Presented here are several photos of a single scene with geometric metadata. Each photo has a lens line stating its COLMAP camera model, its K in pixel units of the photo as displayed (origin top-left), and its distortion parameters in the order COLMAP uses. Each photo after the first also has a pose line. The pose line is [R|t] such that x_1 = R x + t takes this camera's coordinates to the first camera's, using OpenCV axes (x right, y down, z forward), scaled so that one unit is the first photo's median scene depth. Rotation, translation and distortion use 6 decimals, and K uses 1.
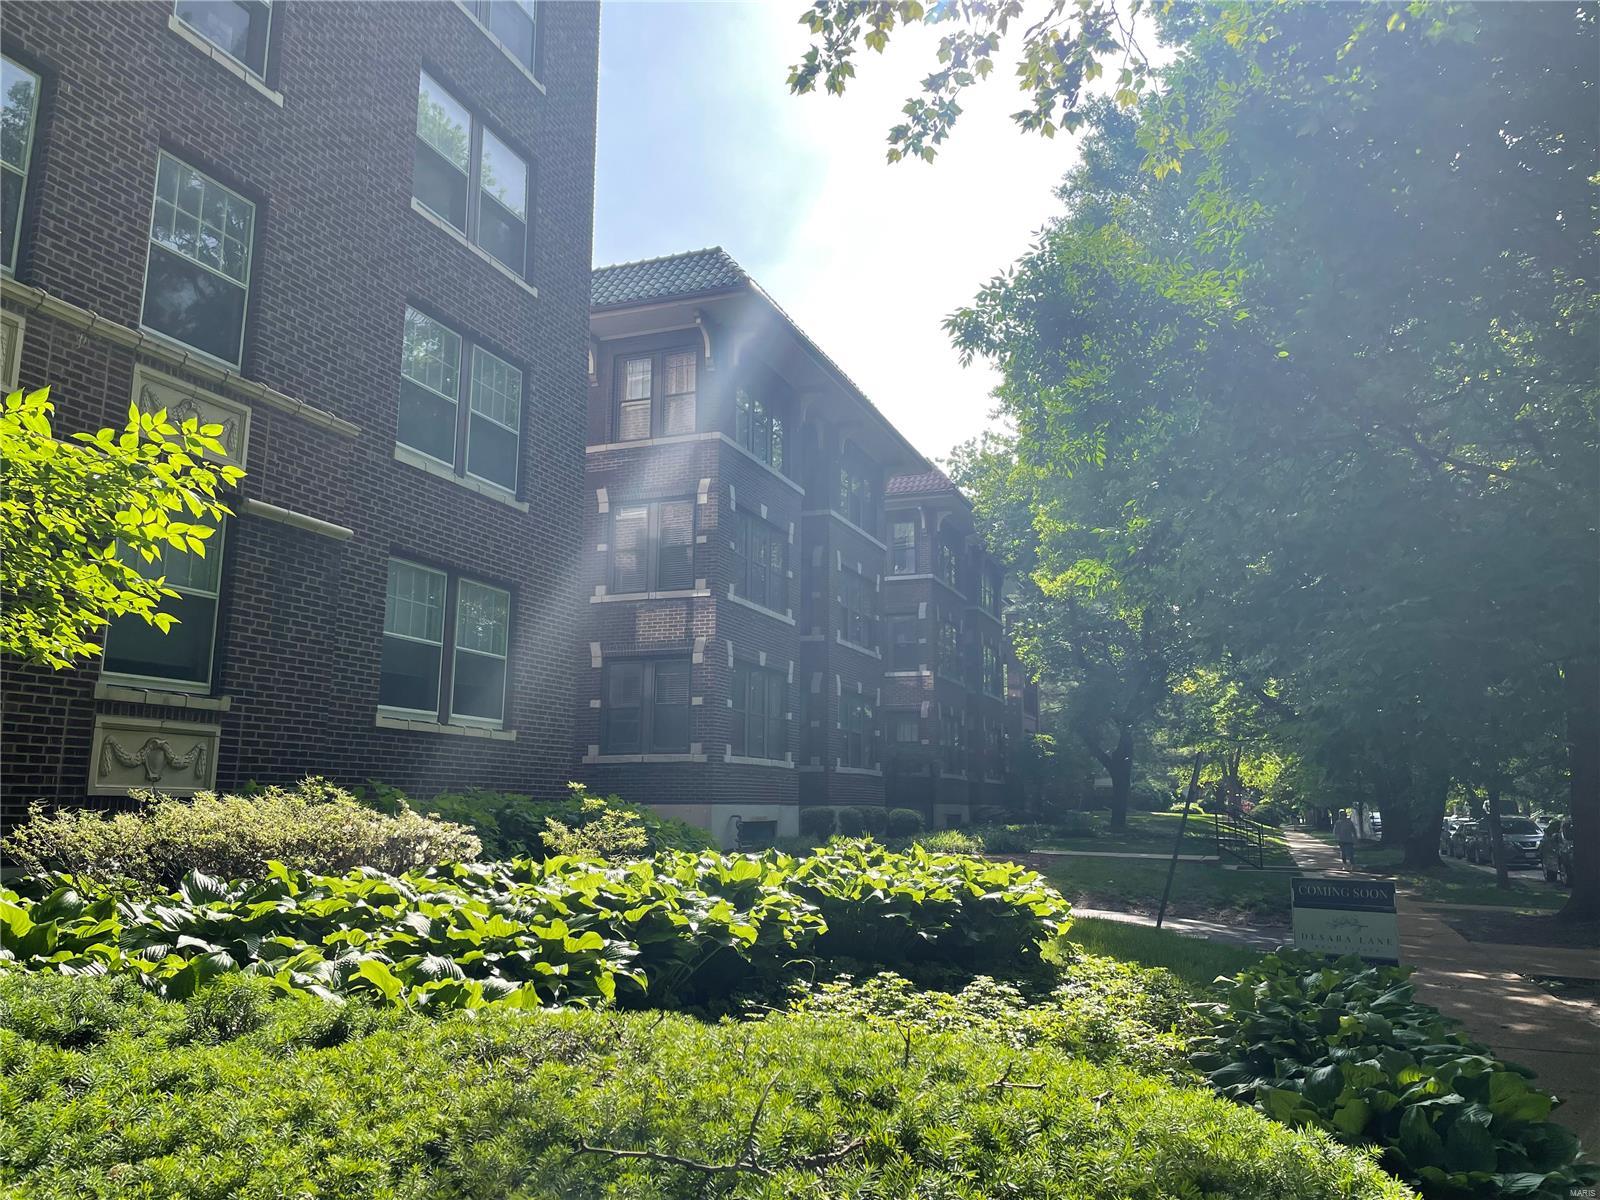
lens RADIAL K [[1212.6, 0, 809.8], [0, 1212.6, 602.4], [0, 0, 1]] dist [0.103041, -0.129069]
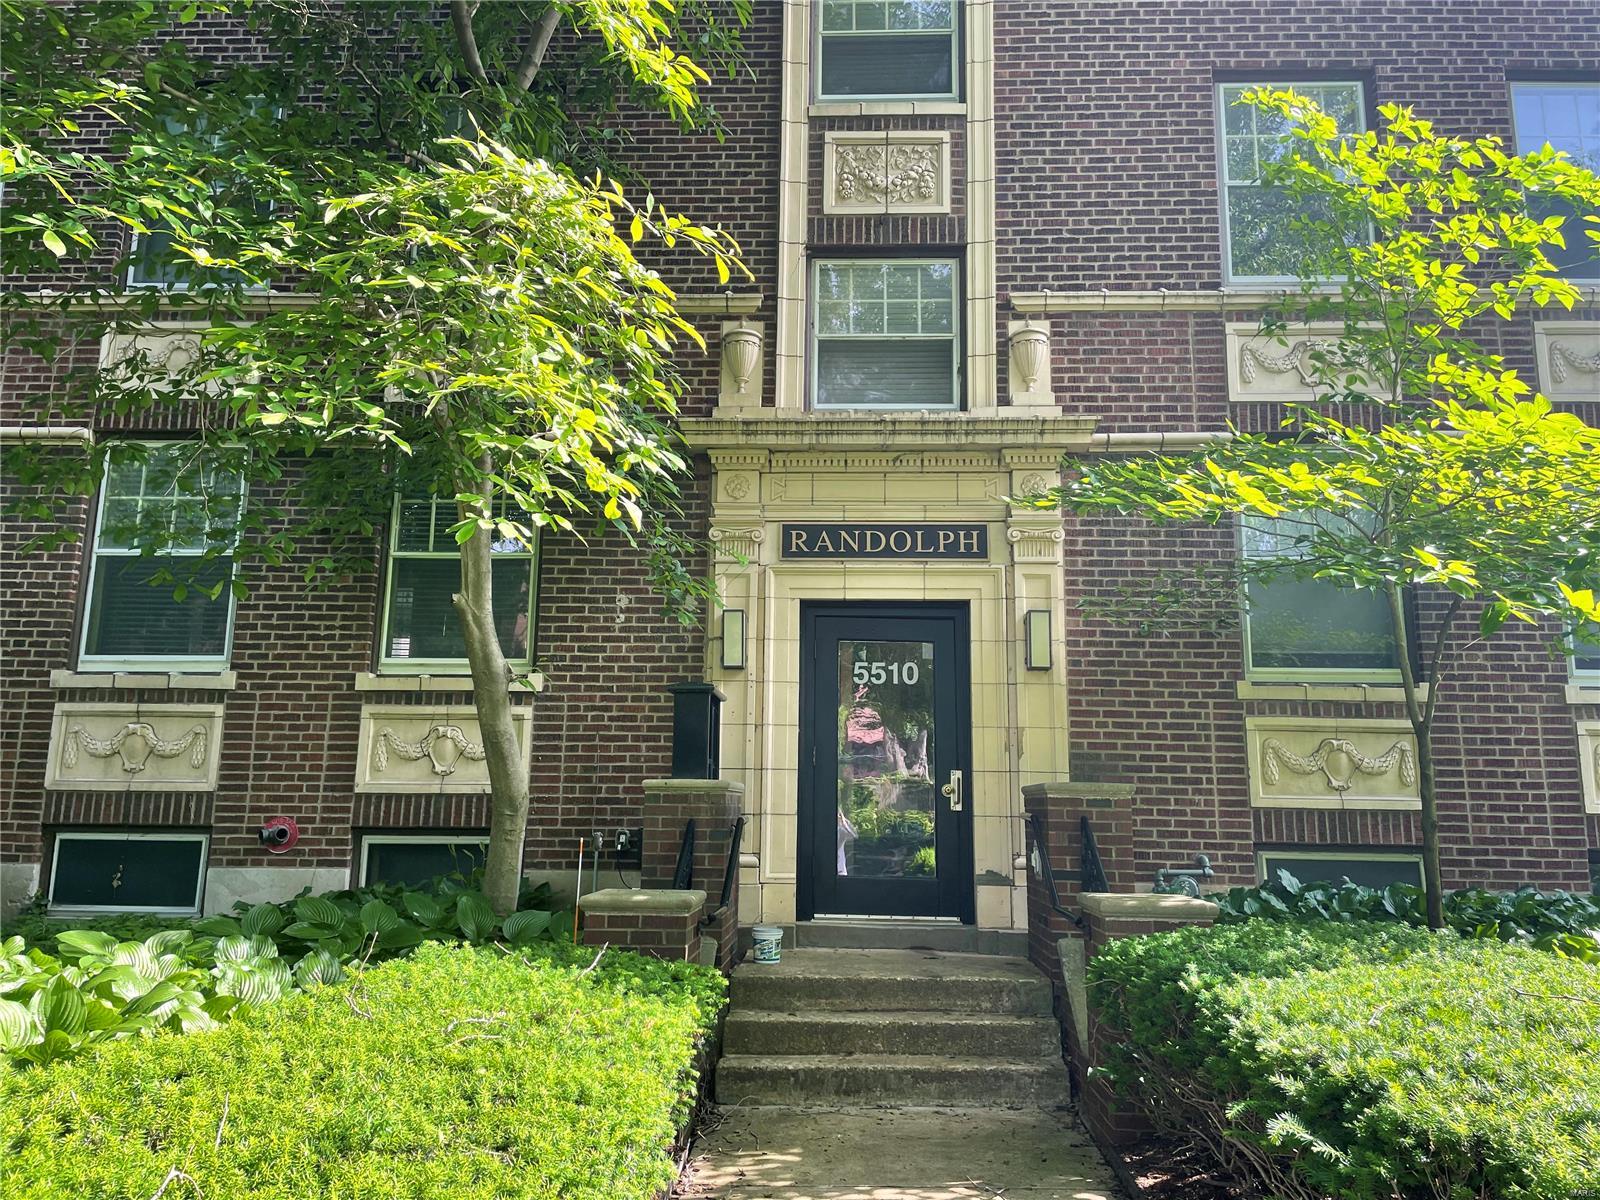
lens RADIAL K [[1212.6, 0, 809.8], [0, 1212.6, 602.4], [0, 0, 1]] dist [0.103041, -0.129069]
pose [[0.290990, -0.182850, -0.939090, 0.394389], [0.161127, 0.976912, -0.140287, 0.188194], [0.943060, -0.110491, 0.313734, 0.978484]]
